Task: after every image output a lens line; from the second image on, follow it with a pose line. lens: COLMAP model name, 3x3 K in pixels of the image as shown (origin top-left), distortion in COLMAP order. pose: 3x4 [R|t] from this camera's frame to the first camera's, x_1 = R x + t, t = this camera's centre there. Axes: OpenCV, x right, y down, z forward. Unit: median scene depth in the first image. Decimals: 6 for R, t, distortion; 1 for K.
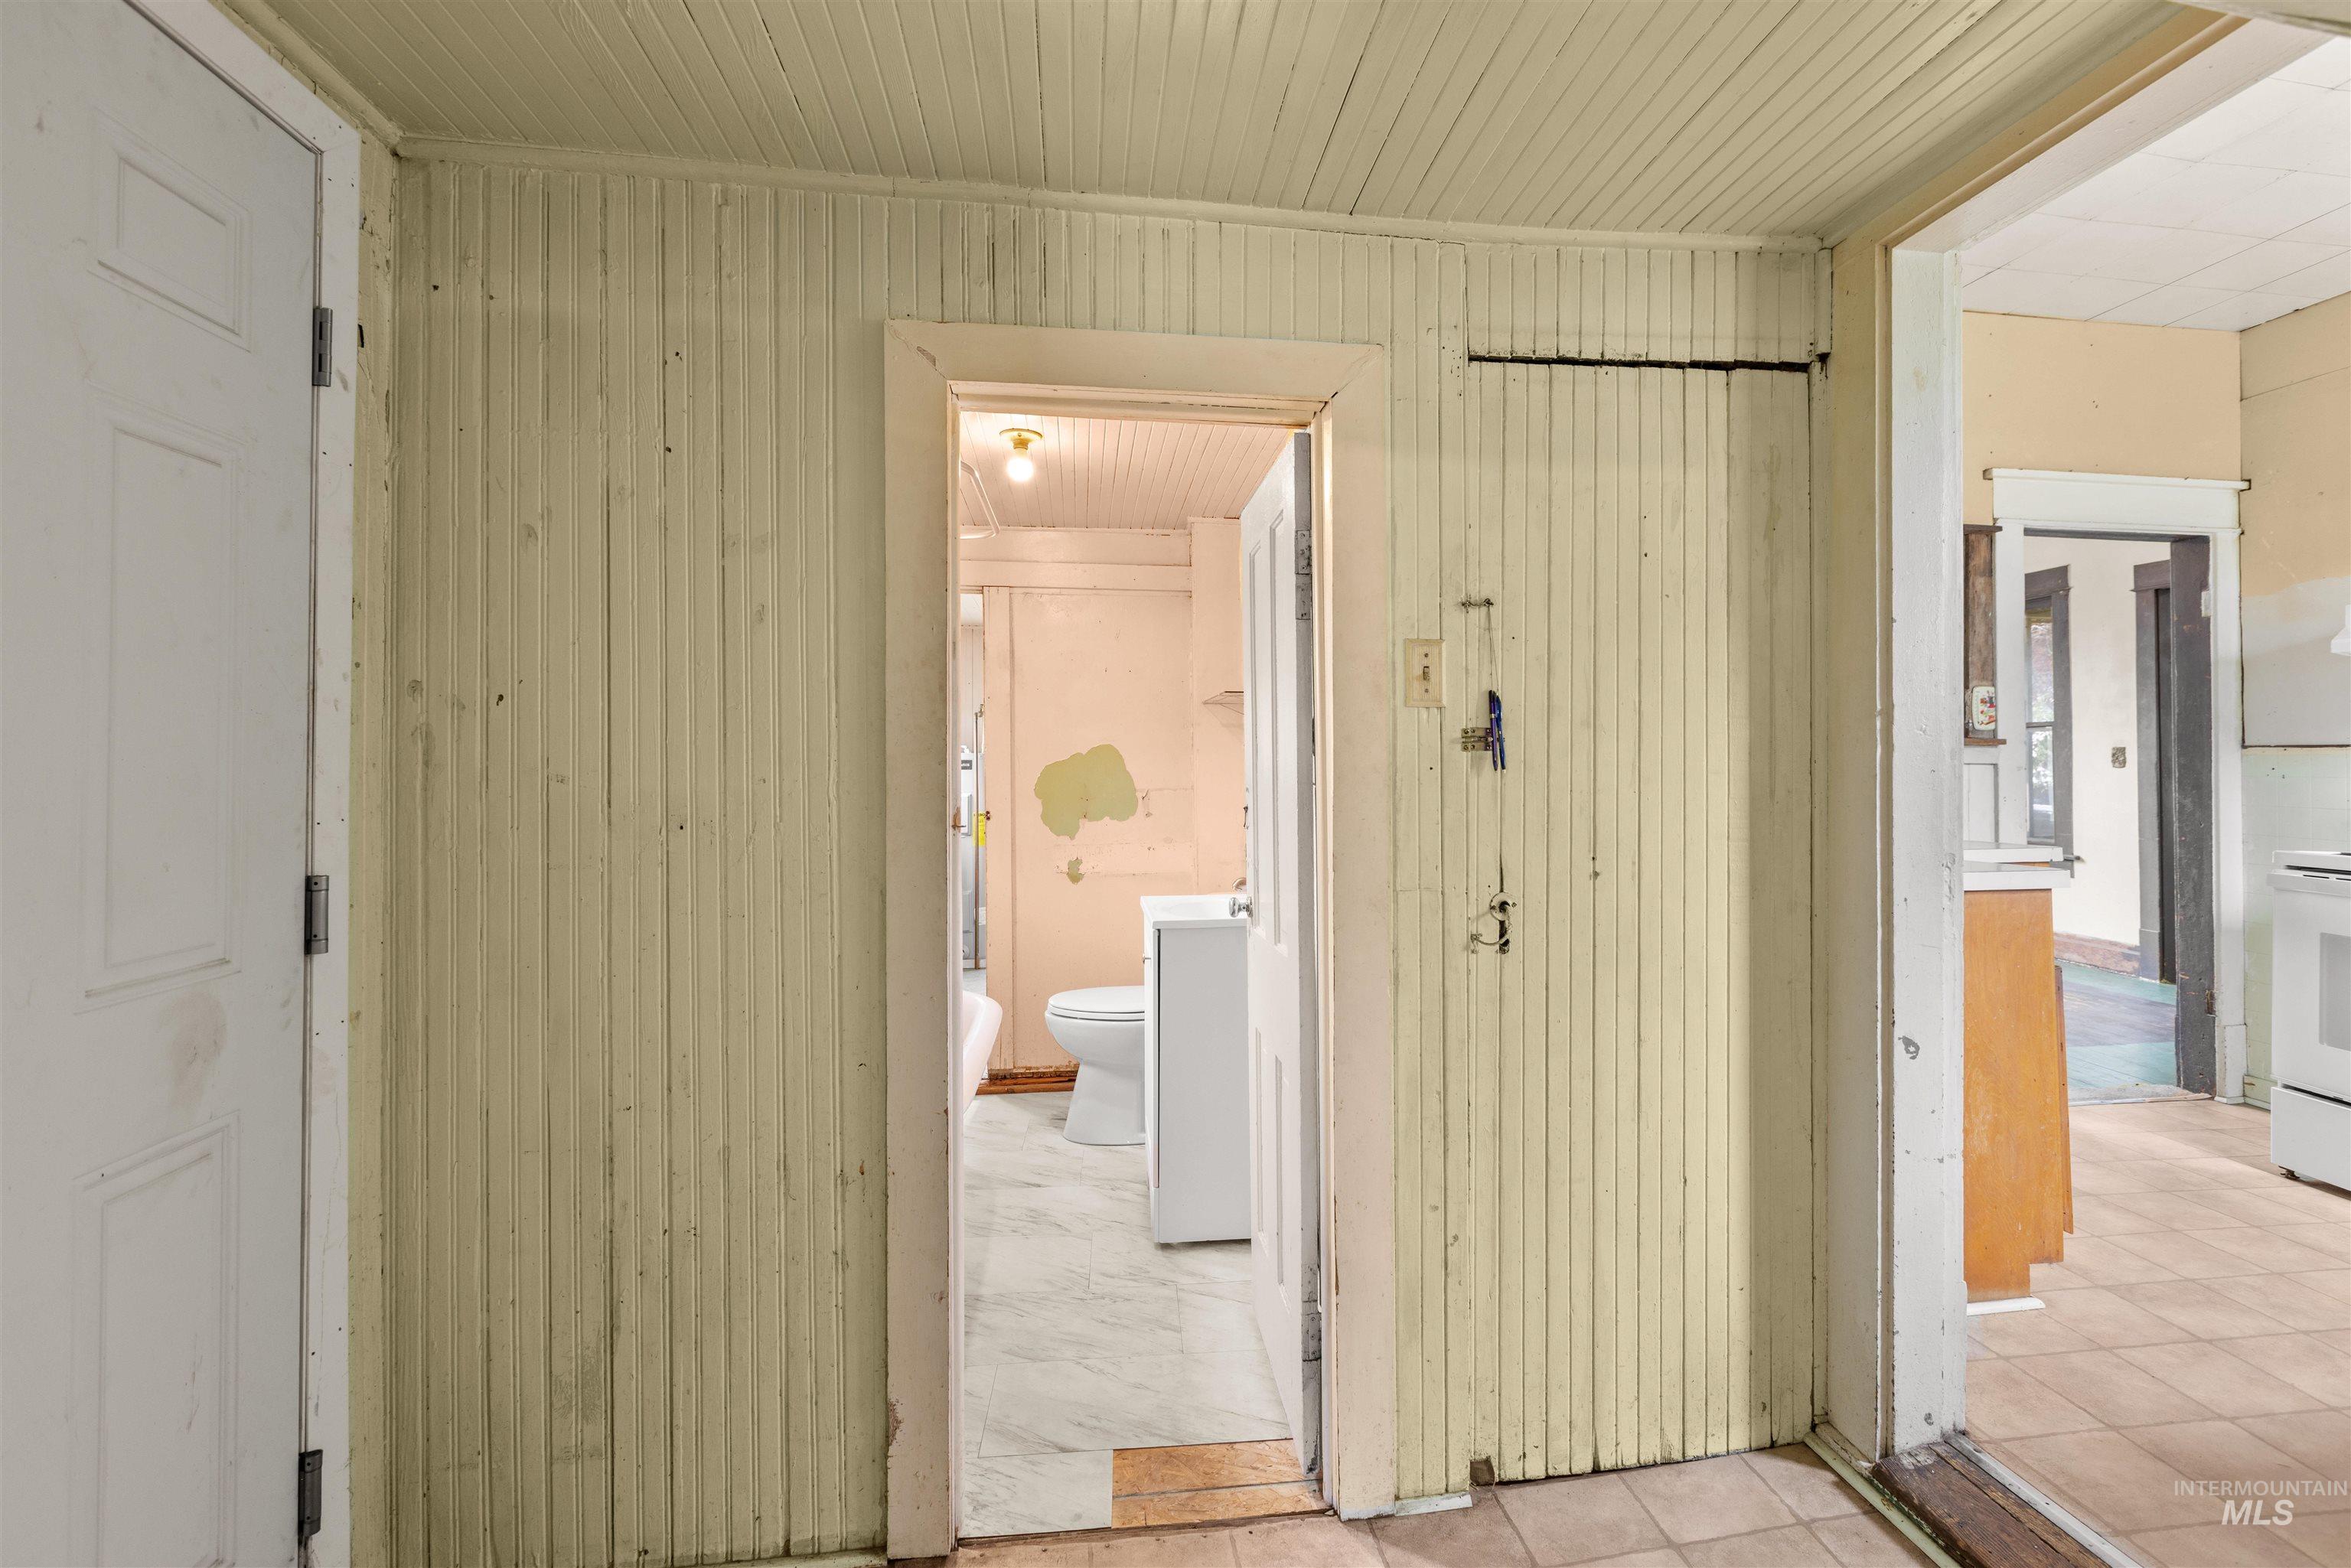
lens RADIAL K [[1124.9, 0, 1278.2], [0, 1124.9, 742.8], [0, 0, 1]] dist [-0.000904, -0.001611]
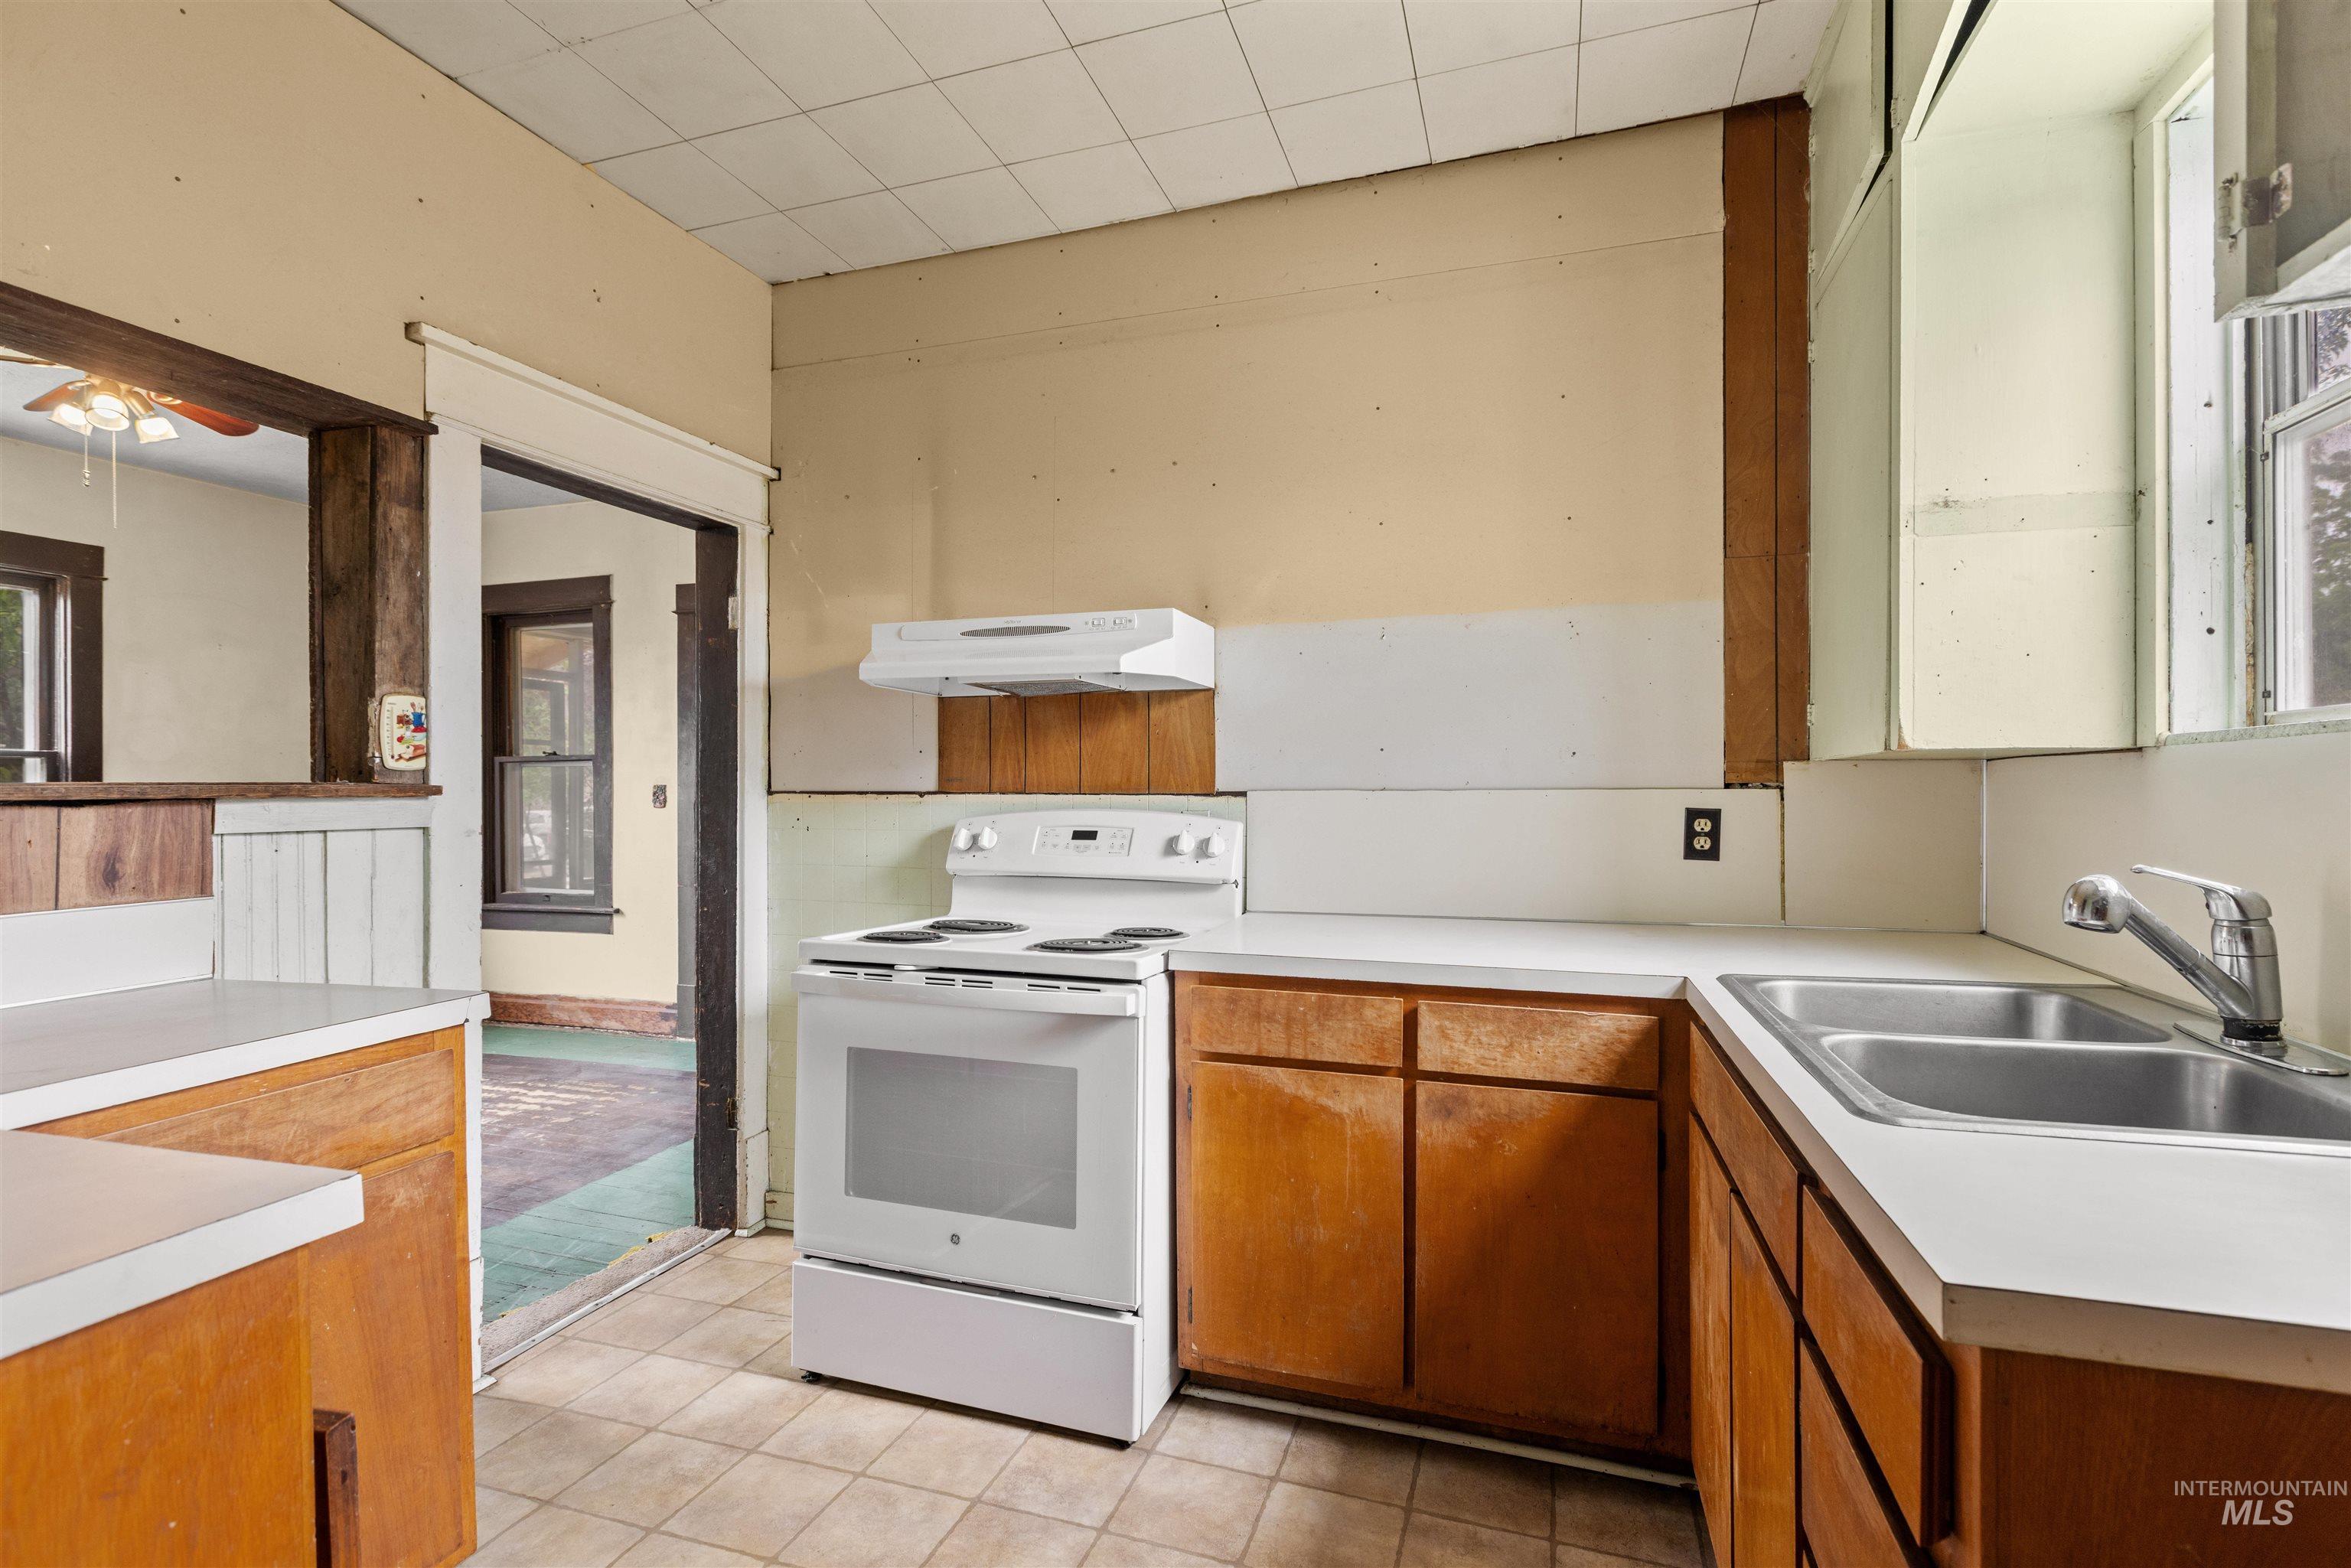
lens RADIAL K [[1080.0, 0, 1190.3], [0, 1080.0, 782.1], [0, 0, 1]] dist [0.004025, -0.002853]
pose [[0.475289, 0.002590, 0.879826, 0.327104], [-0.012598, 0.999913, 0.003862, -0.012186], [-0.879739, -0.012919, 0.475281, 0.373146]]
